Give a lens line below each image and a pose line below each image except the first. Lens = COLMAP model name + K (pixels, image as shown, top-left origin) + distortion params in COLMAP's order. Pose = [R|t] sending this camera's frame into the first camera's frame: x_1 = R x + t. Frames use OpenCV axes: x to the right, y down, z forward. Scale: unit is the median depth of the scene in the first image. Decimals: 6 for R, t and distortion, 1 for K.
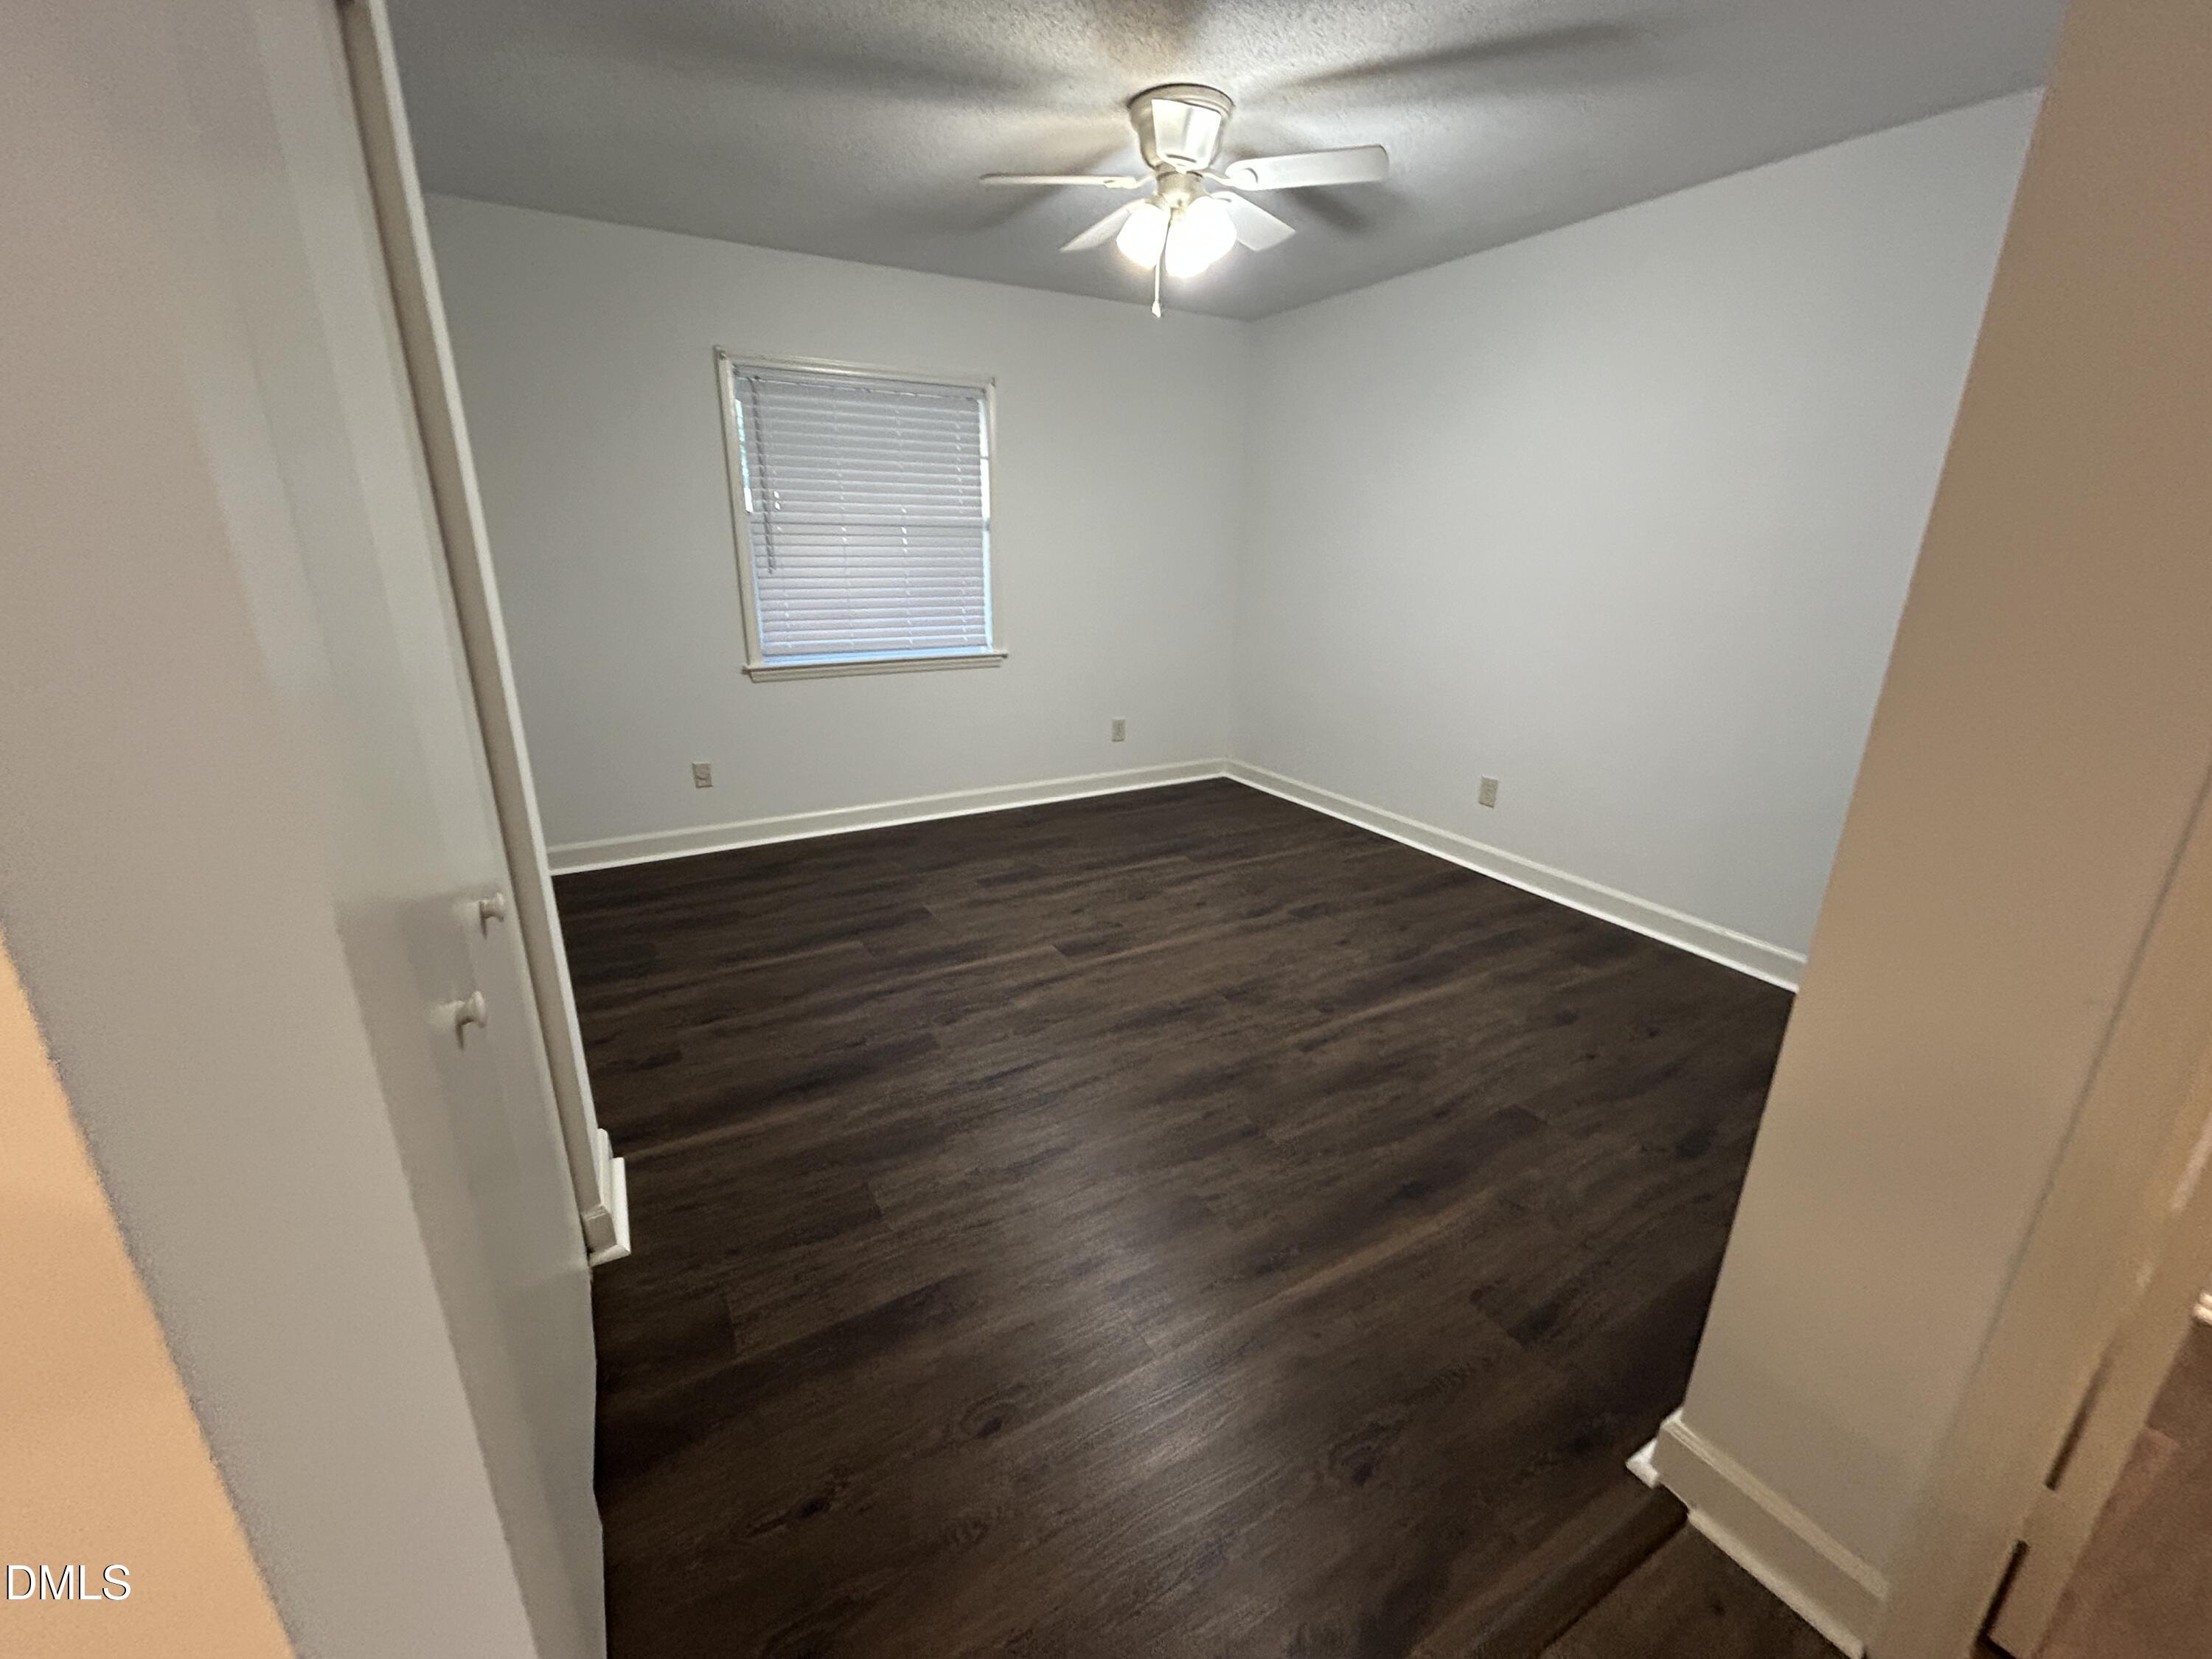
lens RADIAL K [[896.3, 0, 1100.3], [0, 896.3, 828.0], [0, 0, 1]] dist [-0.000027, 0.000598]
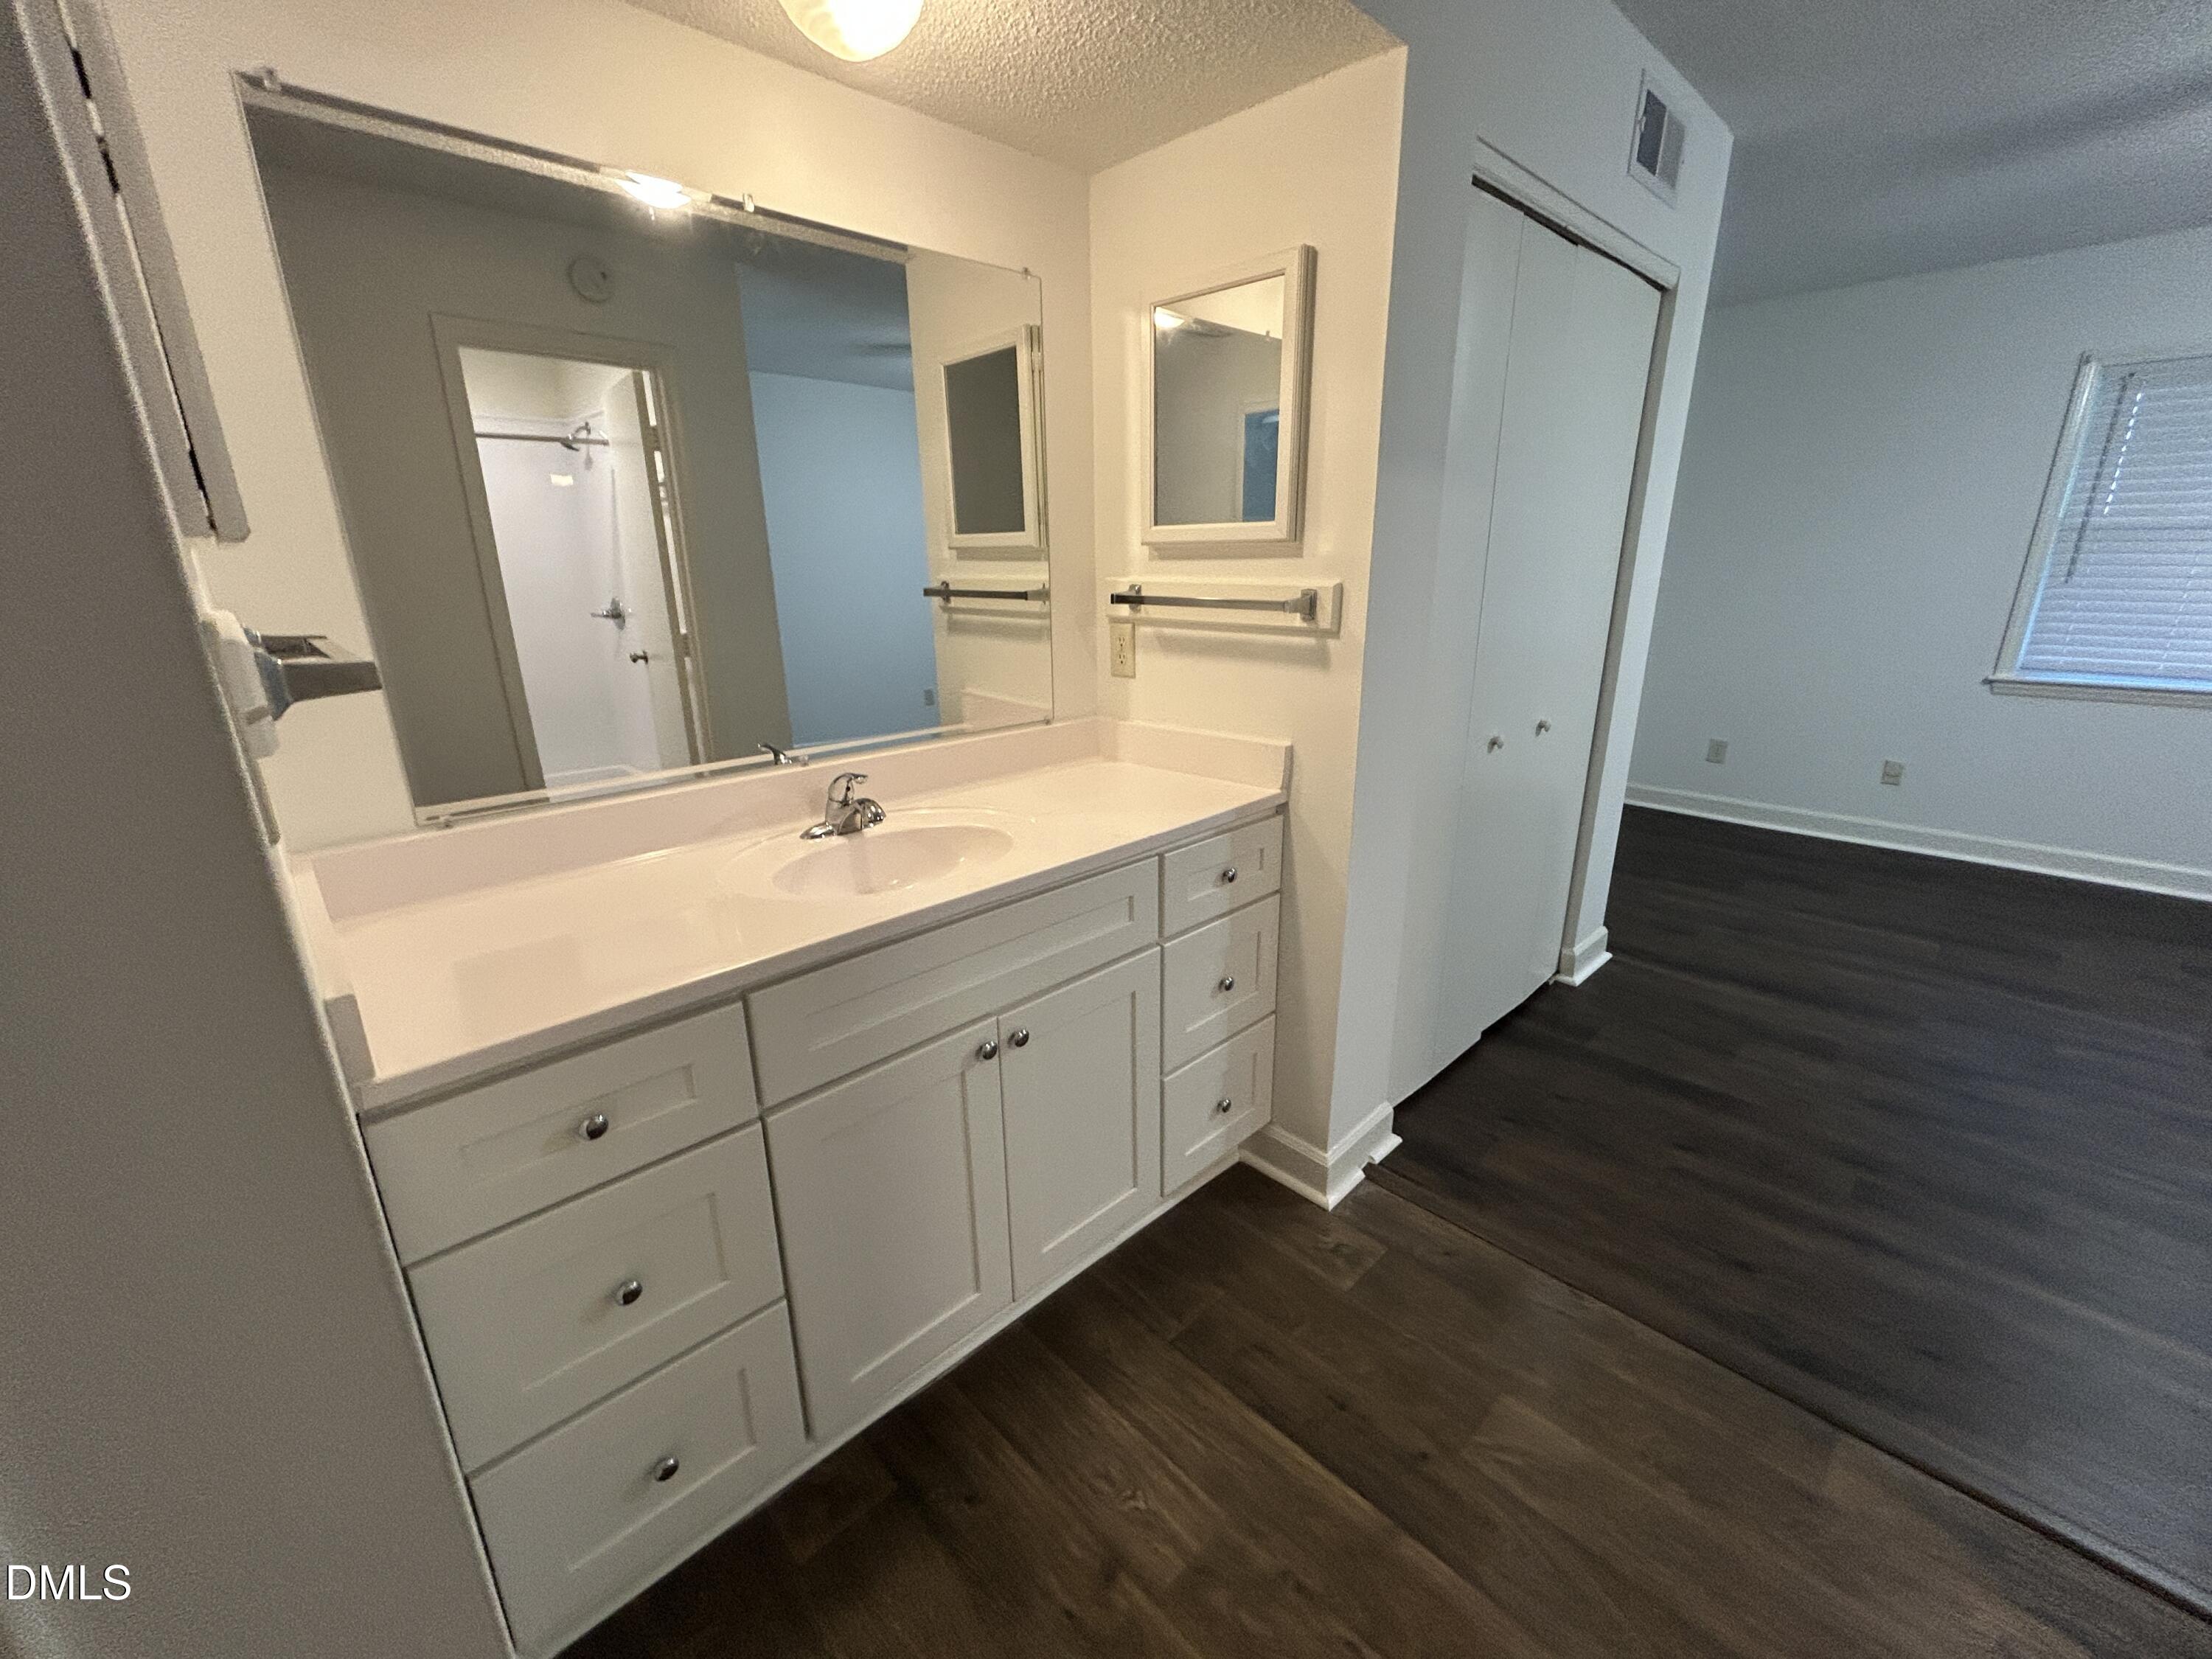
lens RADIAL K [[896.3, 0, 1095.3], [0, 896.3, 835.8], [0, 0, 1]] dist [-0.000027, 0.000598]
pose [[0.242143, 0.274710, -0.930538, 0.419994], [-0.282140, 0.937571, 0.203368, 0.076926], [0.928312, 0.213298, 0.304533, -0.221545]]
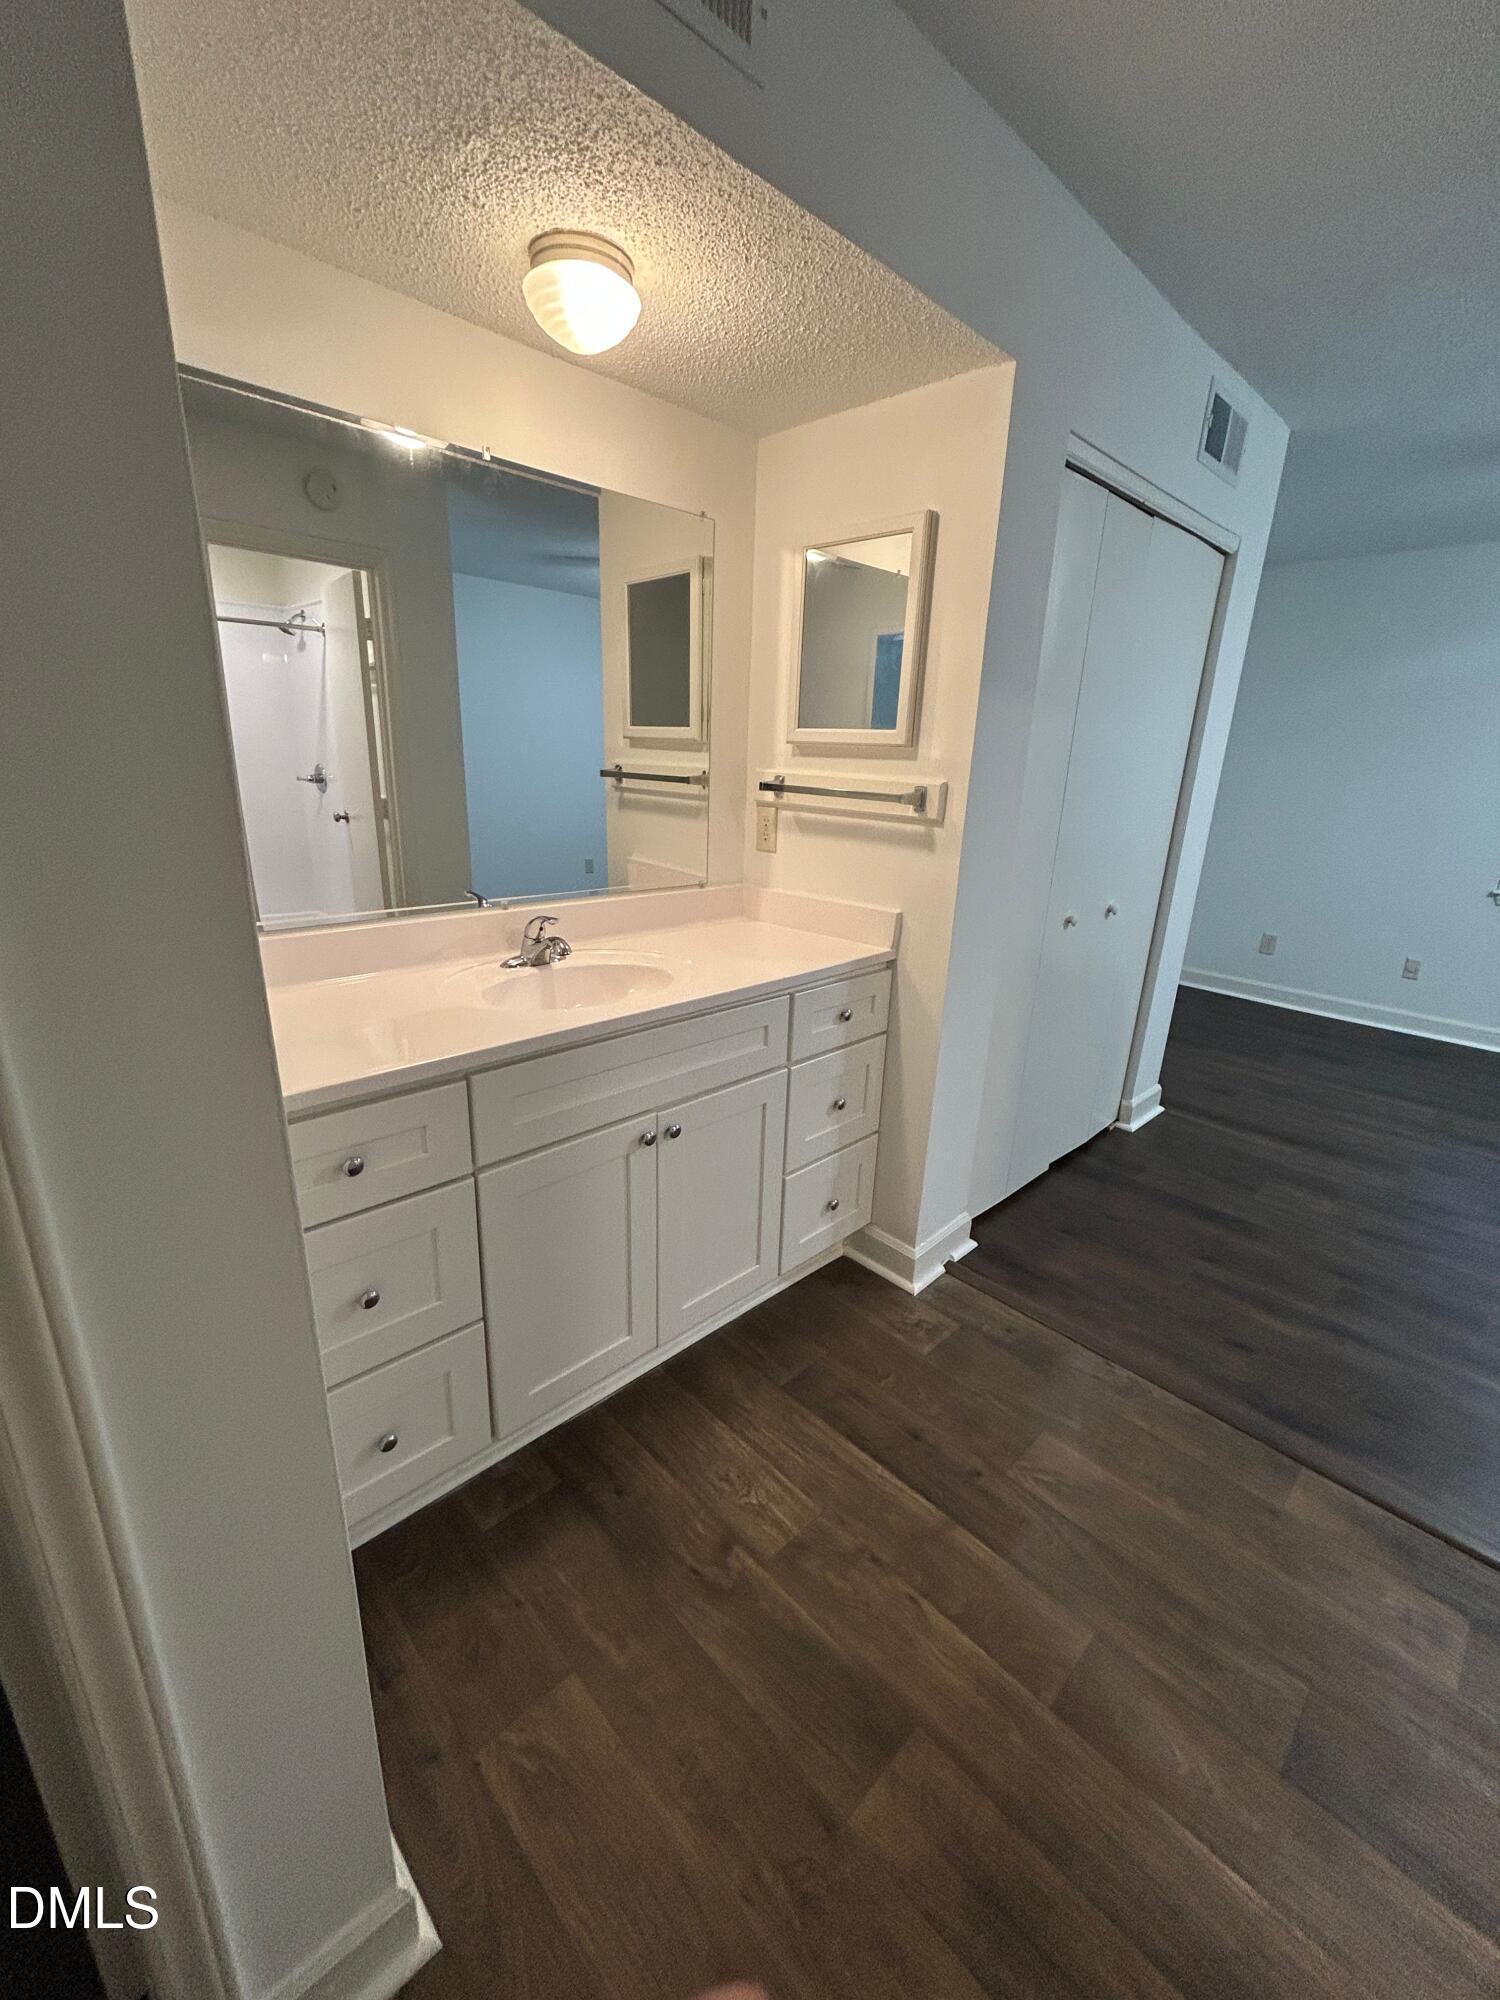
lens RADIAL K [[810.4, 0, 740.1], [0, 810.4, 1002.7], [0, 0, 1]] dist [-0.000027, 0.000598]
pose [[0.245156, 0.286314, -0.926241, 0.483269], [-0.328404, 0.923438, 0.198526, 0.084859], [0.912167, 0.255512, 0.320413, -0.245219]]
